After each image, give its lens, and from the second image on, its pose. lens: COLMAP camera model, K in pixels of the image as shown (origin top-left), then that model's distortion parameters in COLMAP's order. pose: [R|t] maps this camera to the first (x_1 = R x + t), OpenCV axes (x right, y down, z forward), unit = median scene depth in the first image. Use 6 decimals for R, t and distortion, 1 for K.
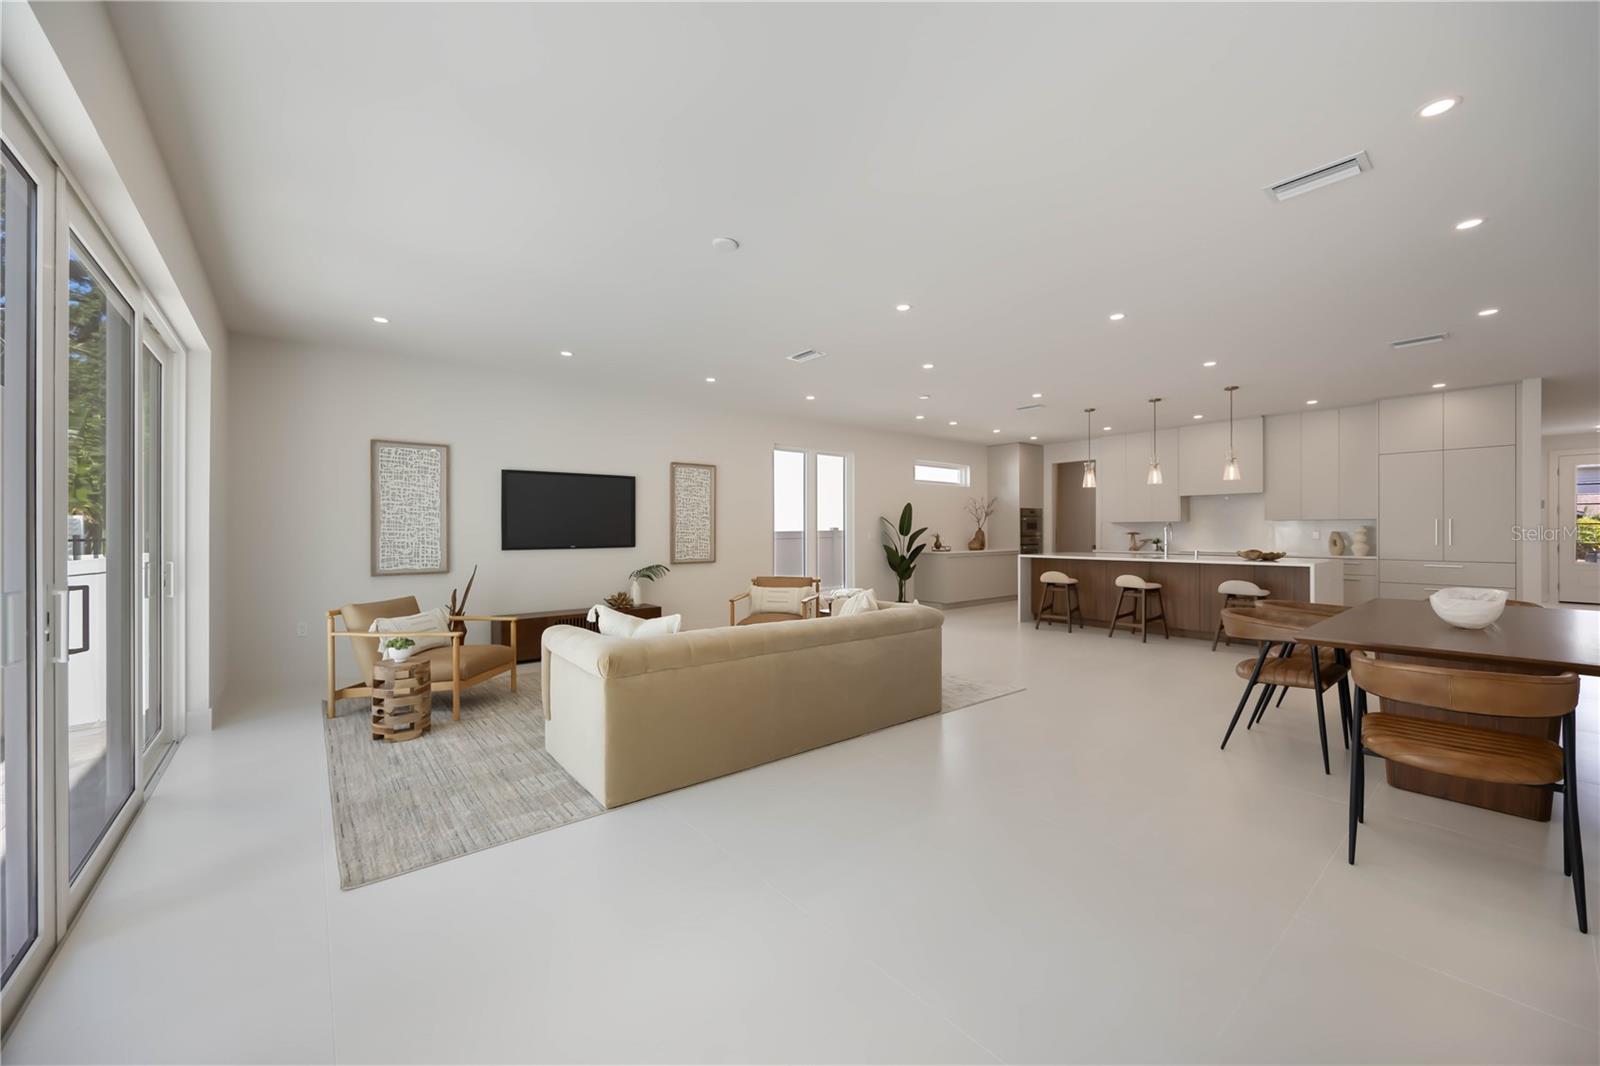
lens RADIAL K [[614.2, 0, 801.3], [0, 614.2, 531.3], [0, 0, 1]] dist [0.001912, -0.000873]
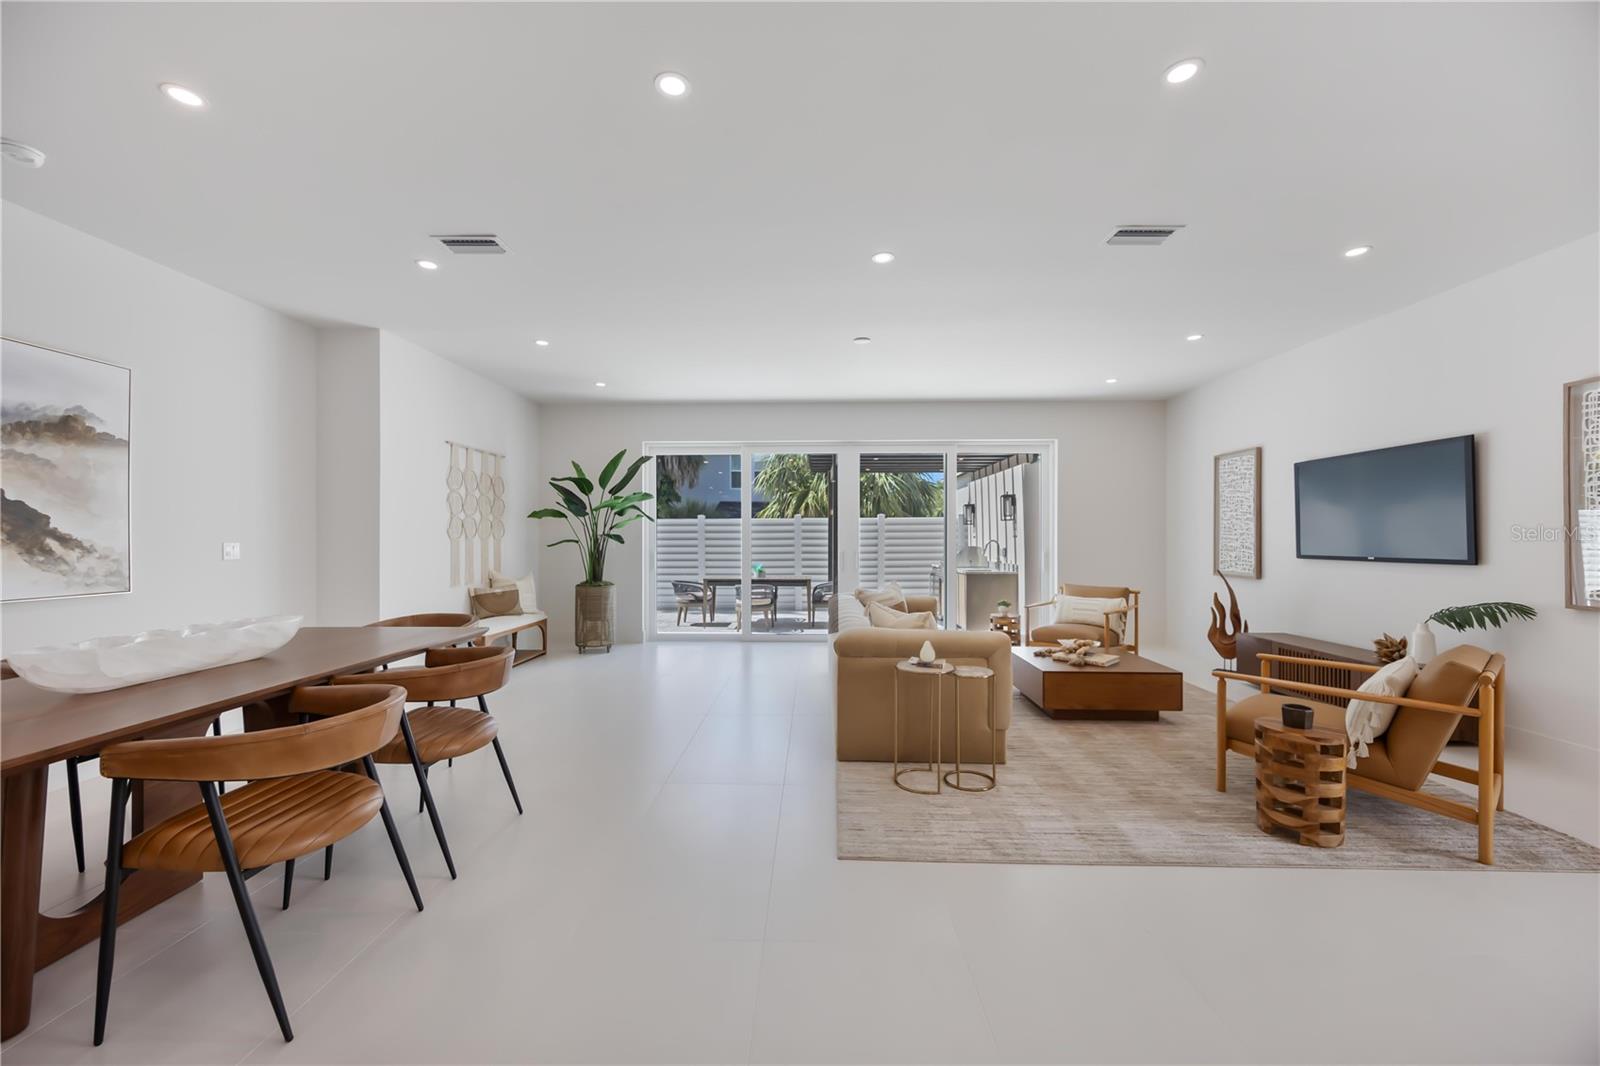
lens RADIAL K [[614.2, 0, 797.8], [0, 614.2, 536.7], [0, 0, 1]] dist [0.001912, -0.000873]
pose [[-0.661658, 0.002332, -0.749802, 0.523038], [0.002819, 0.999996, 0.000622, -0.001193], [0.749801, -0.001702, -0.661662, 0.901306]]
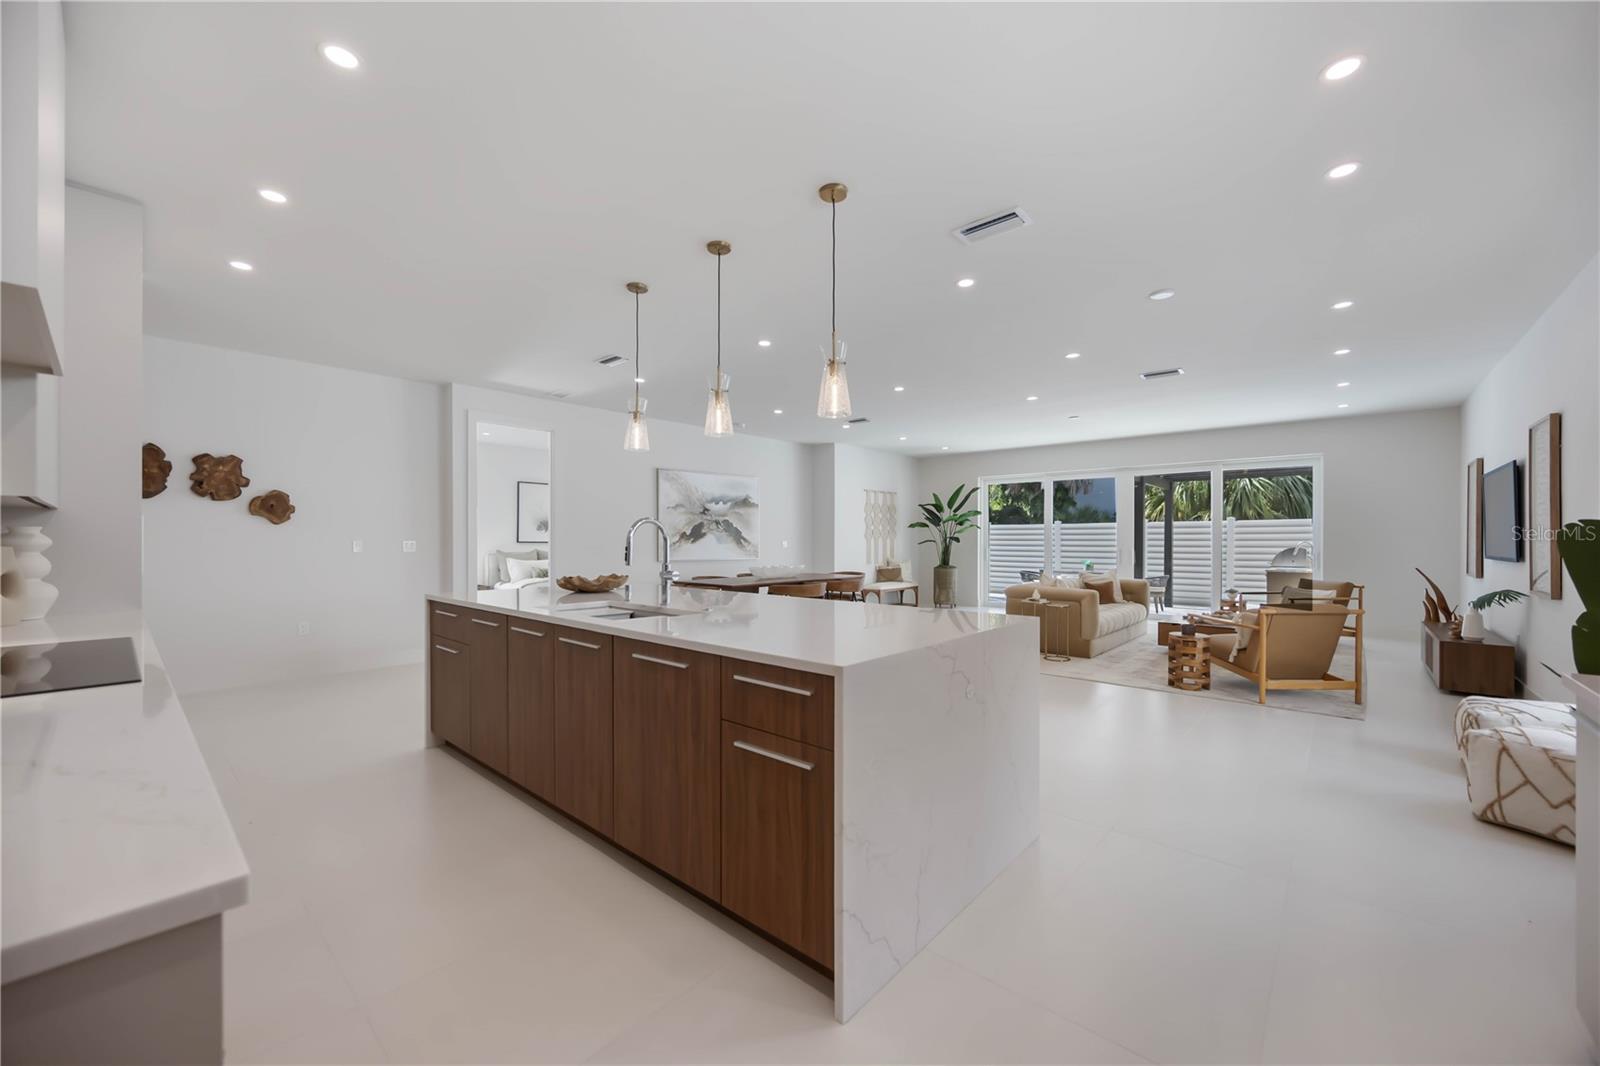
lens RADIAL K [[614.2, 0, 807.5], [0, 614.2, 542.9], [0, 0, 1]] dist [0.001912, -0.000873]
pose [[-0.986651, 0.002797, -0.162824, 0.622171], [0.001557, 0.999969, 0.007744, -0.003048], [0.162840, 0.007388, -0.986625, 1.541411]]
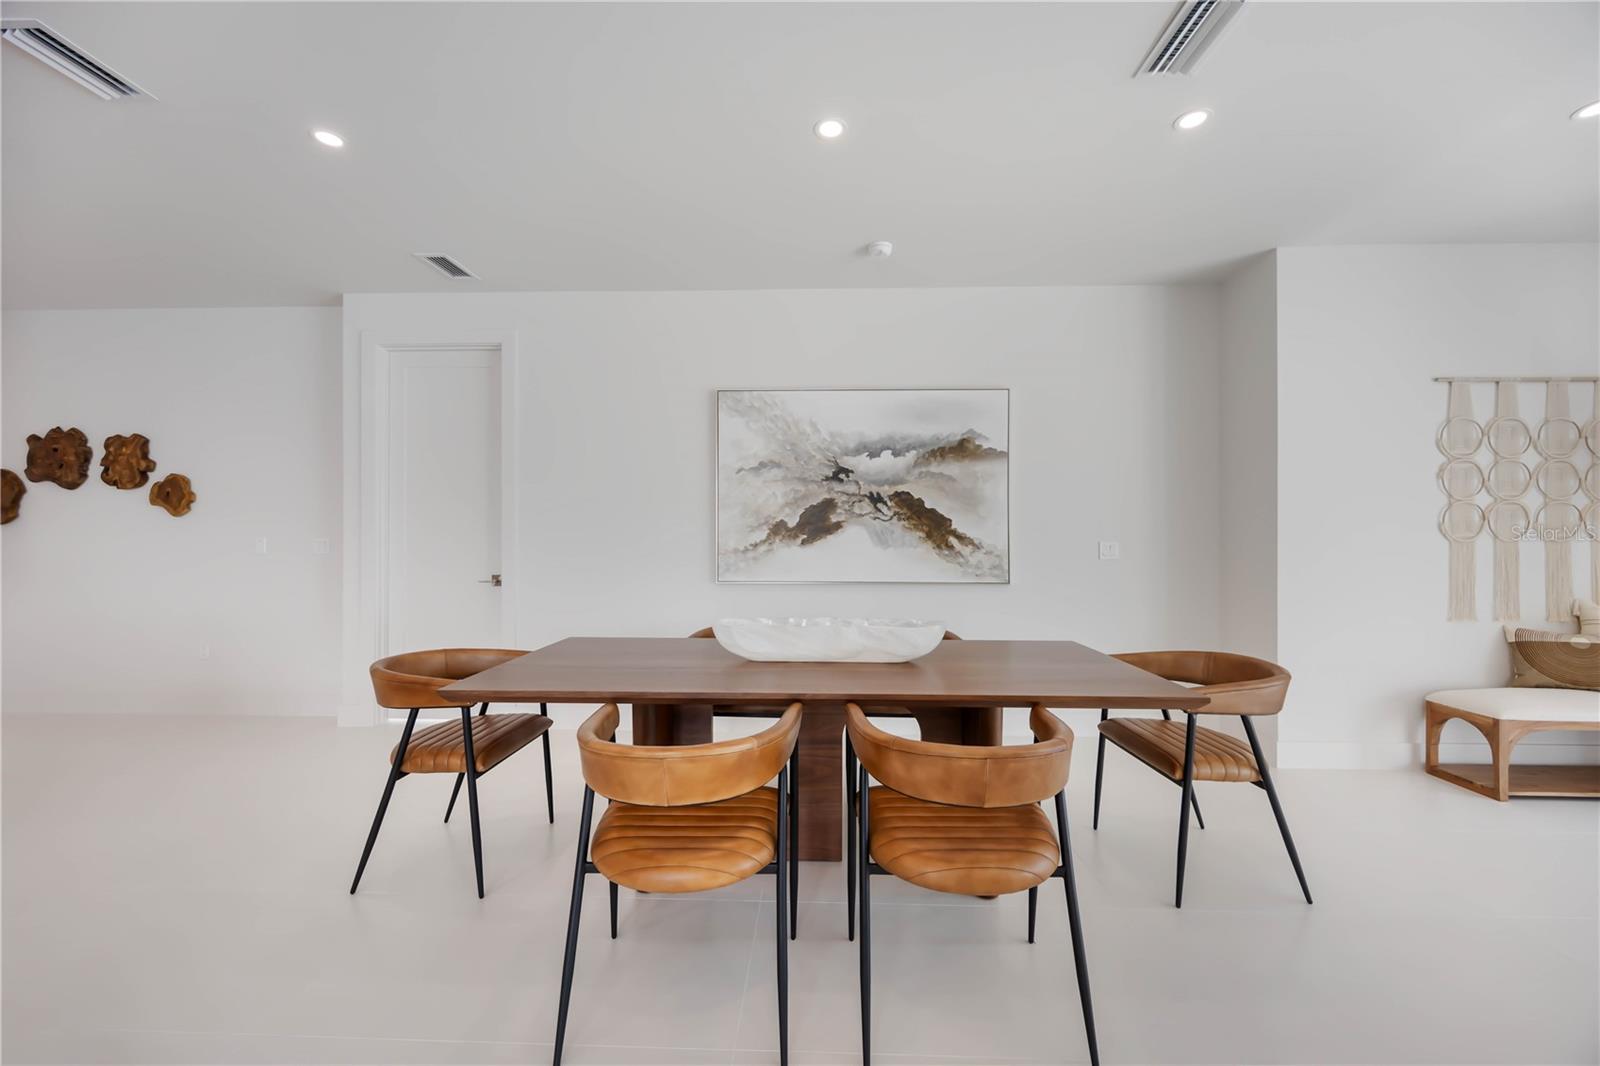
lens RADIAL K [[614.2, 0, 806.9], [0, 614.2, 530.6], [0, 0, 1]] dist [0.001912, -0.000873]
pose [[-0.746527, 0.004417, 0.665341, 0.276623], [-0.000006, 0.999978, -0.006646, -0.003047], [-0.665356, -0.004966, -0.746510, 0.723028]]
